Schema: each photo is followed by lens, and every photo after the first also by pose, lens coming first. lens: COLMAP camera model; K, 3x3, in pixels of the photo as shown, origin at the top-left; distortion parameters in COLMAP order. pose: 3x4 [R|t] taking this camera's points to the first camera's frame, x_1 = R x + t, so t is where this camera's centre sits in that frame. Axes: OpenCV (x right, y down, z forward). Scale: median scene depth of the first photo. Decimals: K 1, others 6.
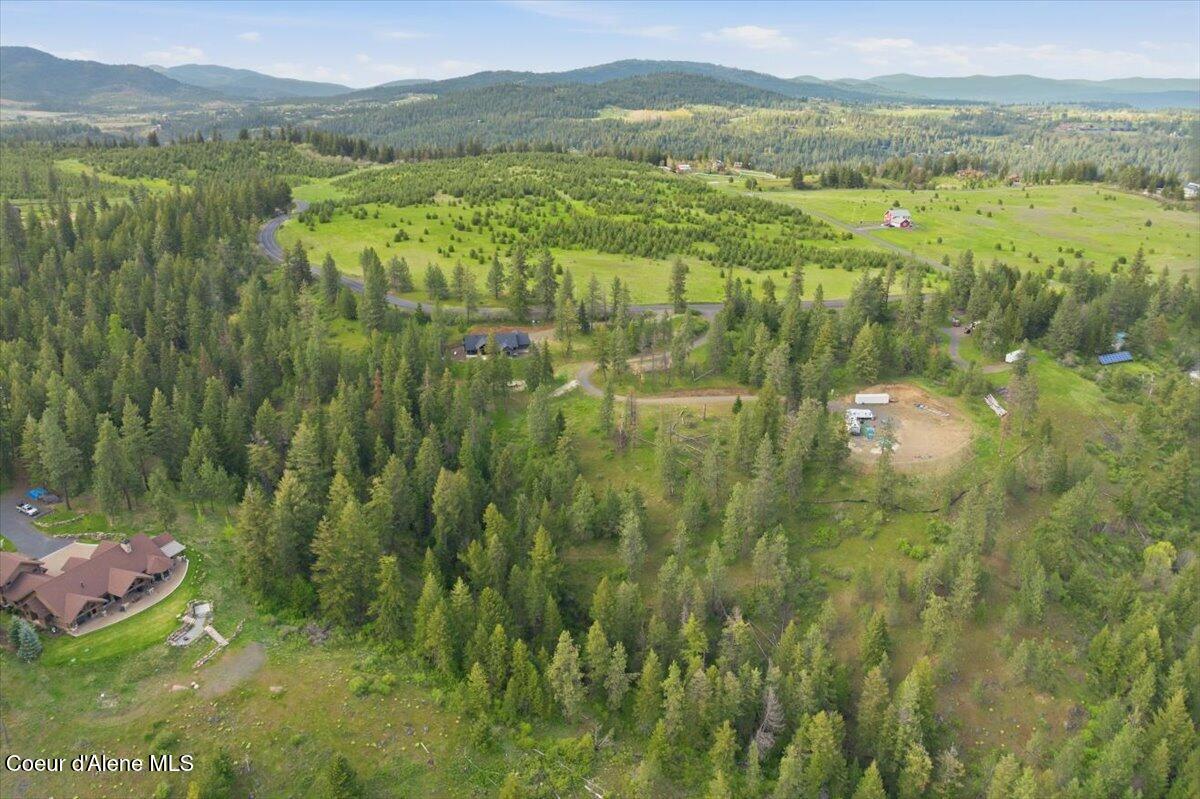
lens RADIAL K [[848.1, 0, 600.2], [0, 848.1, 400.3], [0, 0, 1]] dist [-0.037552, 0.002851]
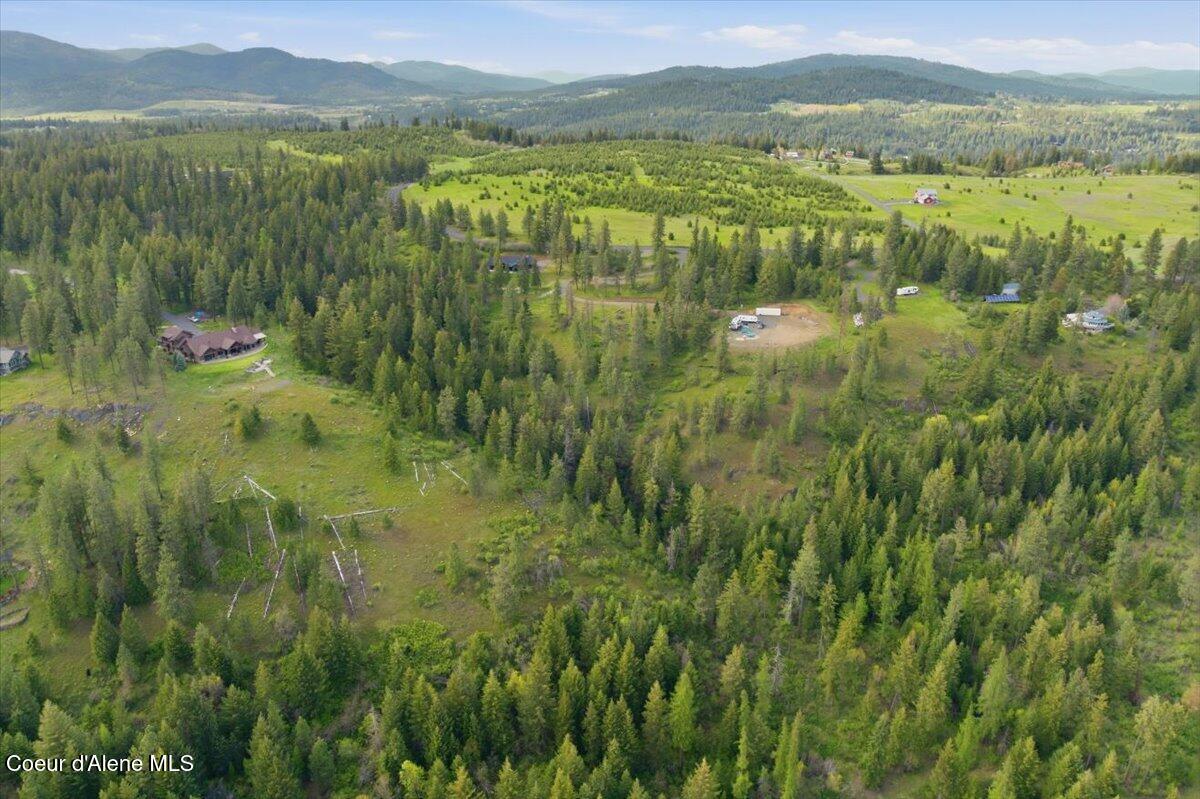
lens RADIAL K [[848.1, 0, 598.2], [0, 848.1, 400.6], [0, 0, 1]] dist [-0.037552, 0.002851]
pose [[0.974807, 0.072437, -0.210962, 0.206945], [-0.071228, 0.997371, 0.013335, 0.082441], [0.211374, 0.002028, 0.977403, -0.216922]]
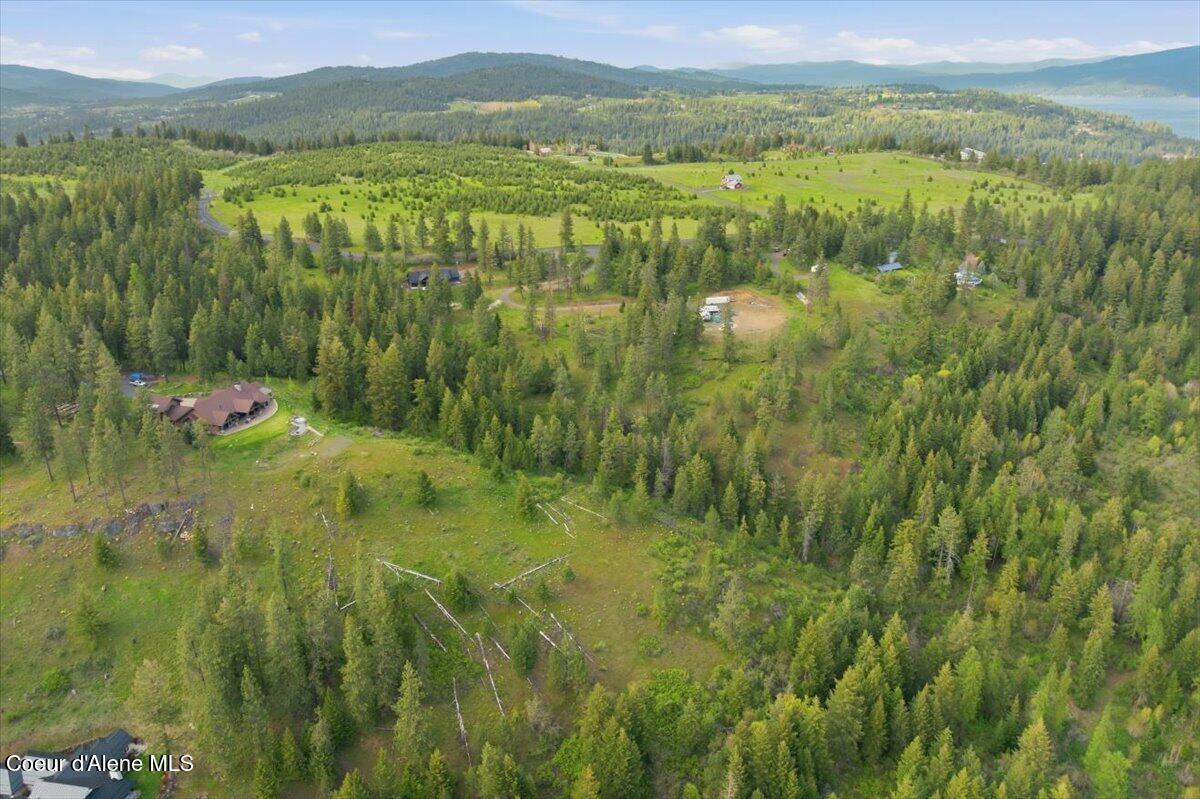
lens RADIAL K [[848.1, 0, 598.2], [0, 848.1, 401.9], [0, 0, 1]] dist [-0.037552, 0.002851]
pose [[0.984888, -0.076035, 0.155612, -0.056178], [0.074471, 0.997097, 0.015868, 0.074253], [-0.156367, -0.004039, 0.987691, -0.192070]]
